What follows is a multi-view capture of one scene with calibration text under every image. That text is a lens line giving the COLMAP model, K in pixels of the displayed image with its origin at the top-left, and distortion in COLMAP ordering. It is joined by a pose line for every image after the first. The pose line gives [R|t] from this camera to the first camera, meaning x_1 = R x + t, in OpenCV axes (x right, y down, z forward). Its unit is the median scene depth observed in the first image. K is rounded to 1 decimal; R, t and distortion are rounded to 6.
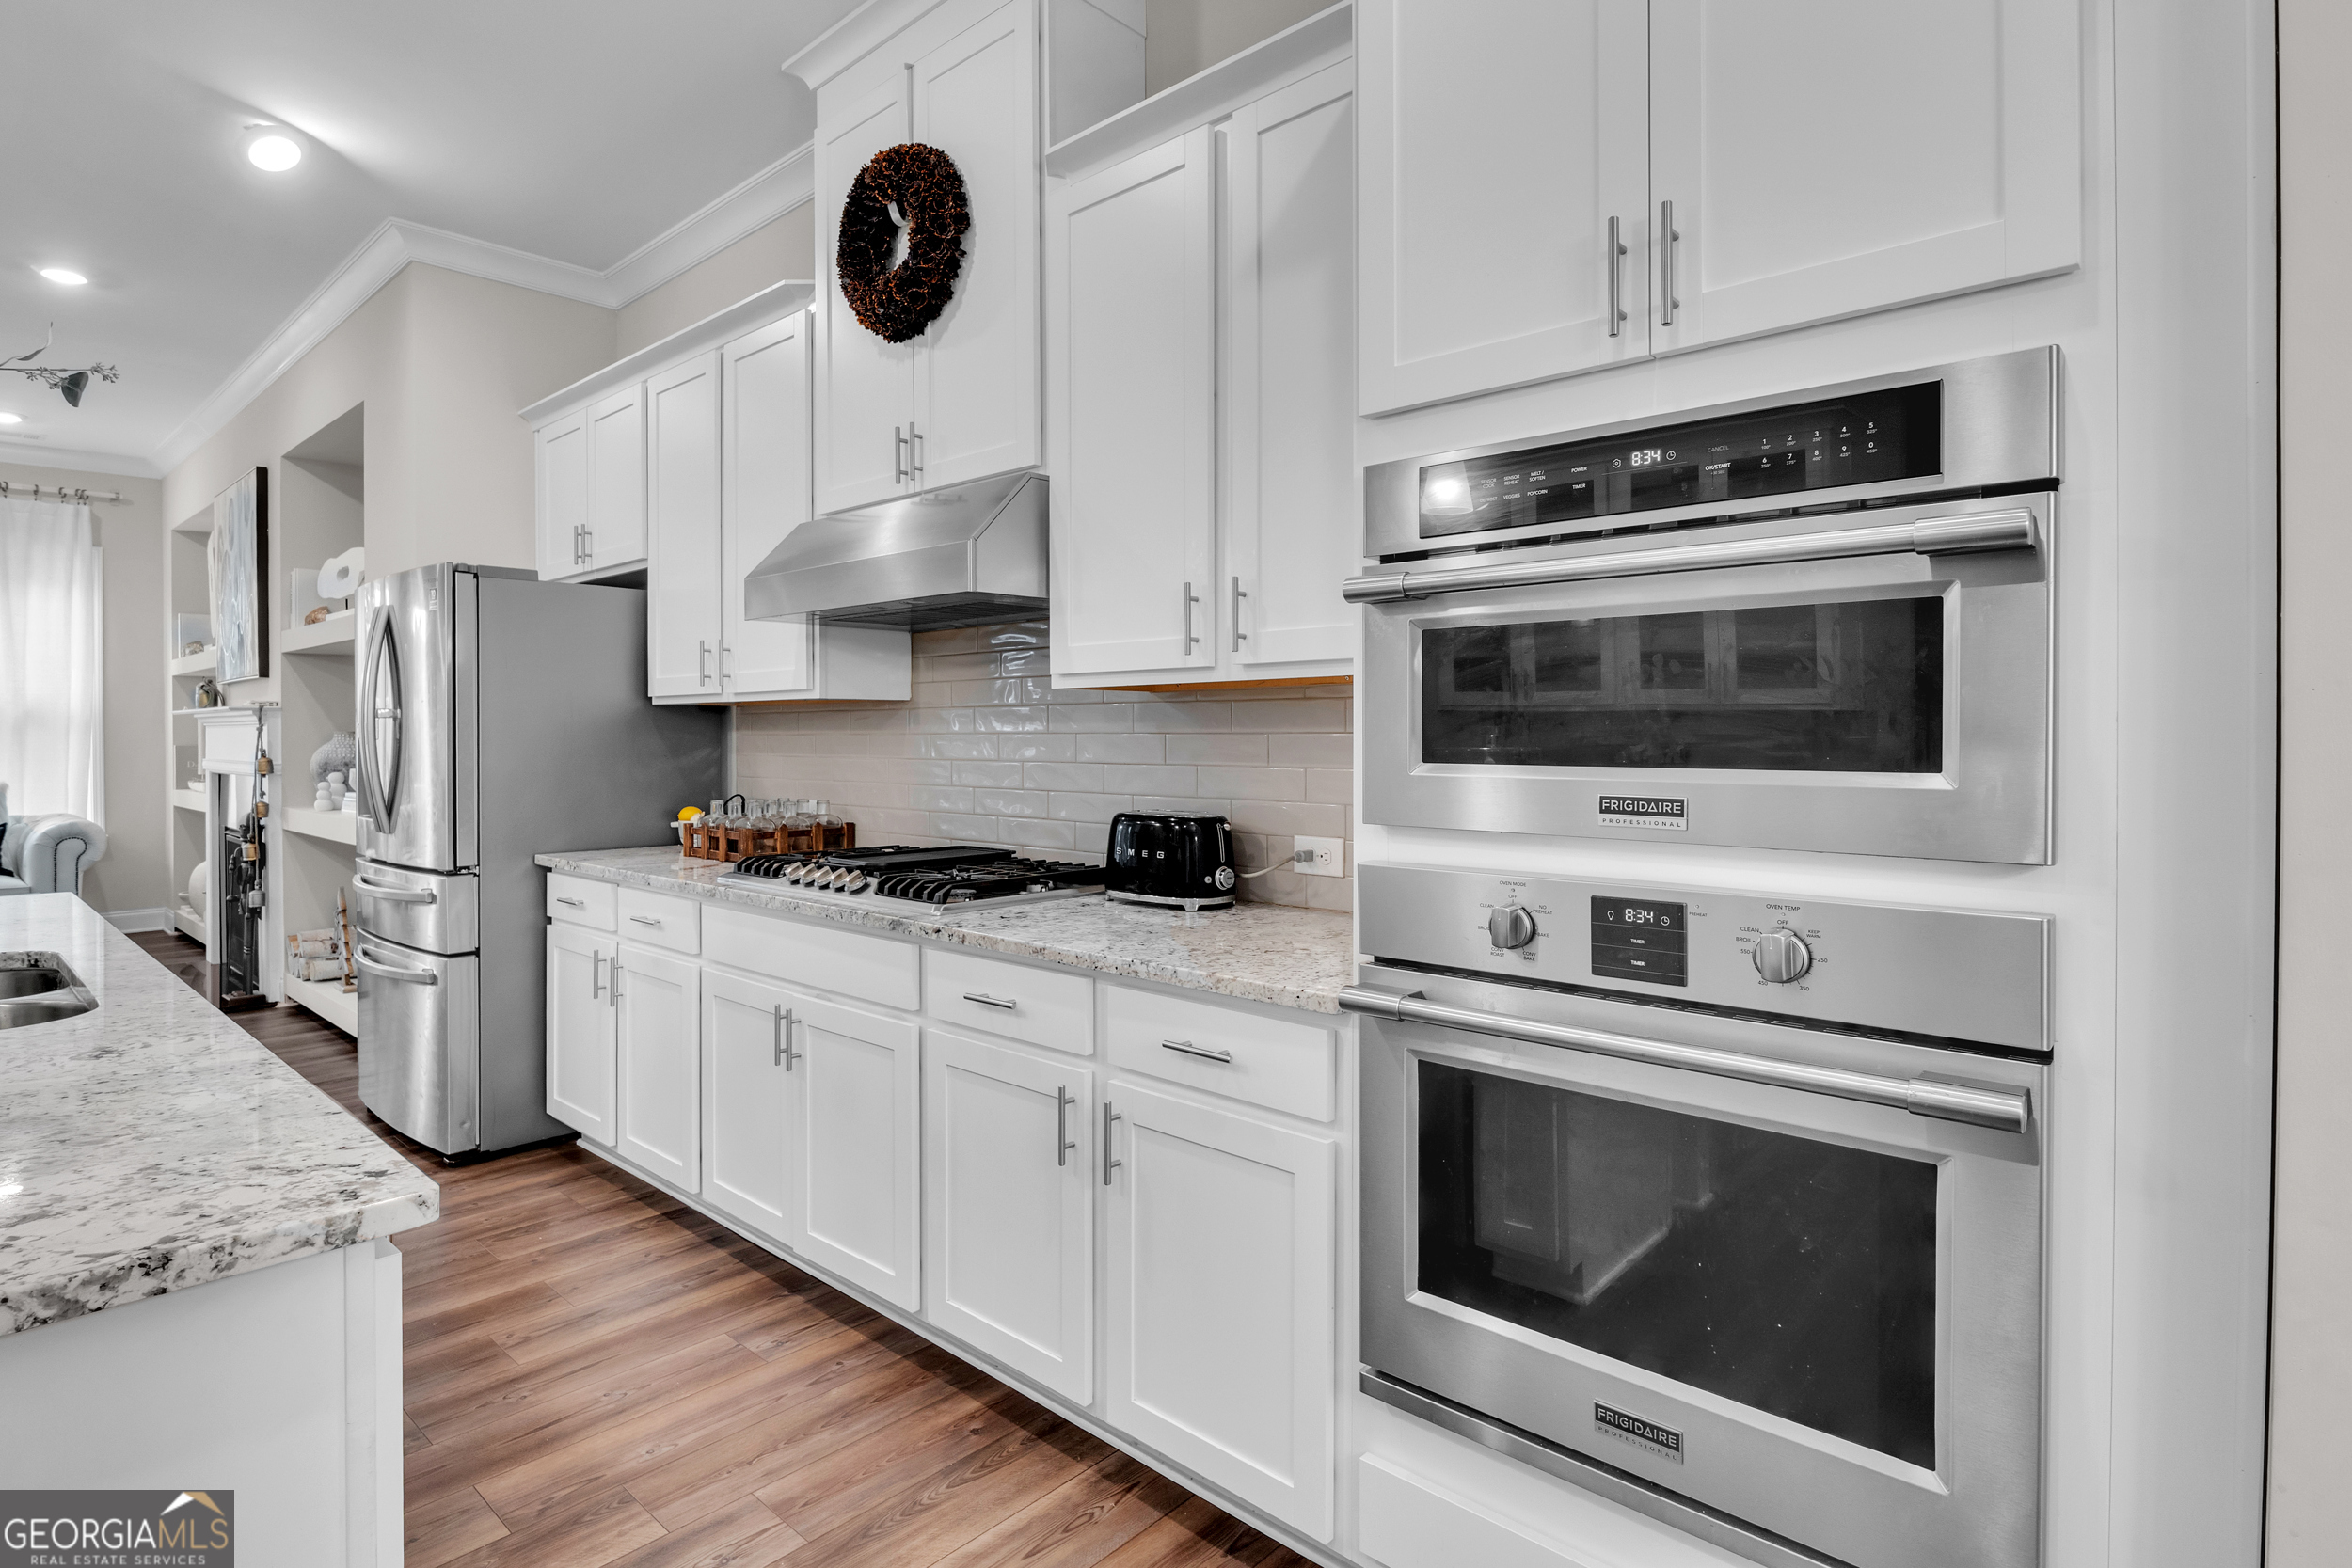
lens RADIAL K [[1218.0, 0, 1167.9], [0, 1218.0, 748.0], [0, 0, 1]] dist [-0.009950, 0.000640]
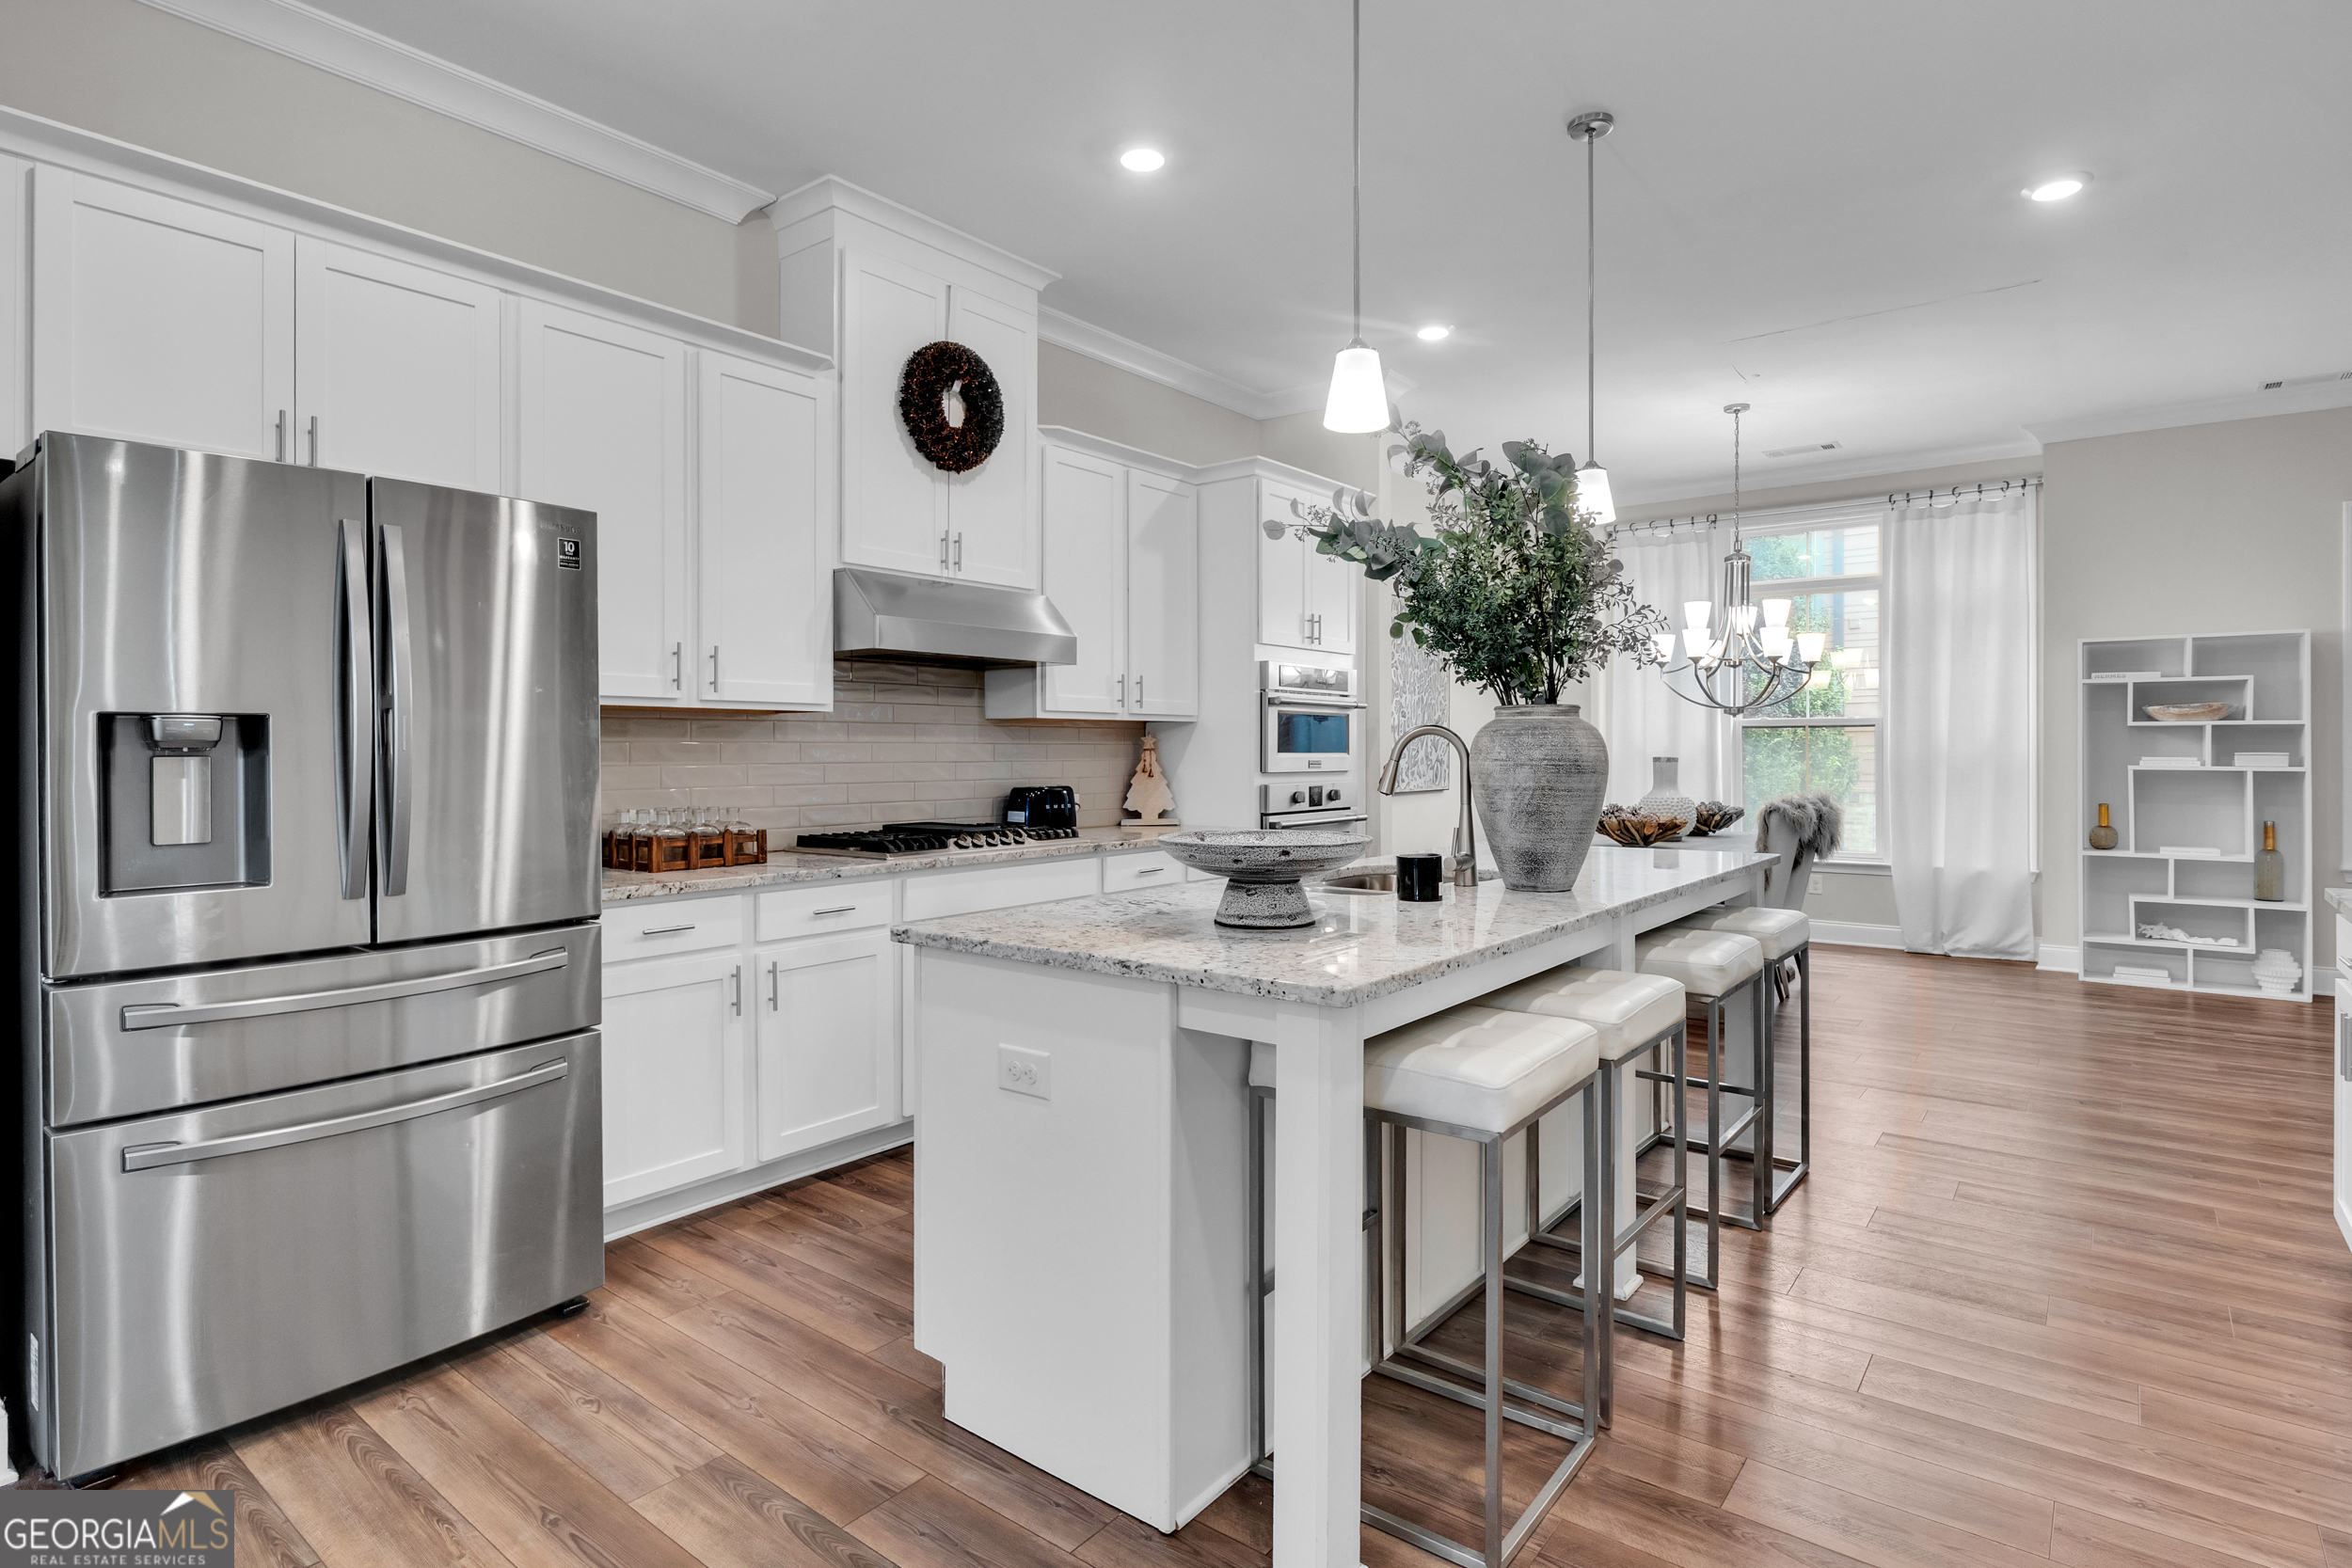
lens RADIAL K [[1218.0, 0, 1167.9], [0, 1218.0, 748.0], [0, 0, 1]] dist [-0.009950, 0.000640]
pose [[-0.073911, 0.002794, 0.997261, -1.773257], [0.012157, 0.999924, -0.001901, 0.000474], [-0.997191, 0.011983, -0.073940, 0.889043]]
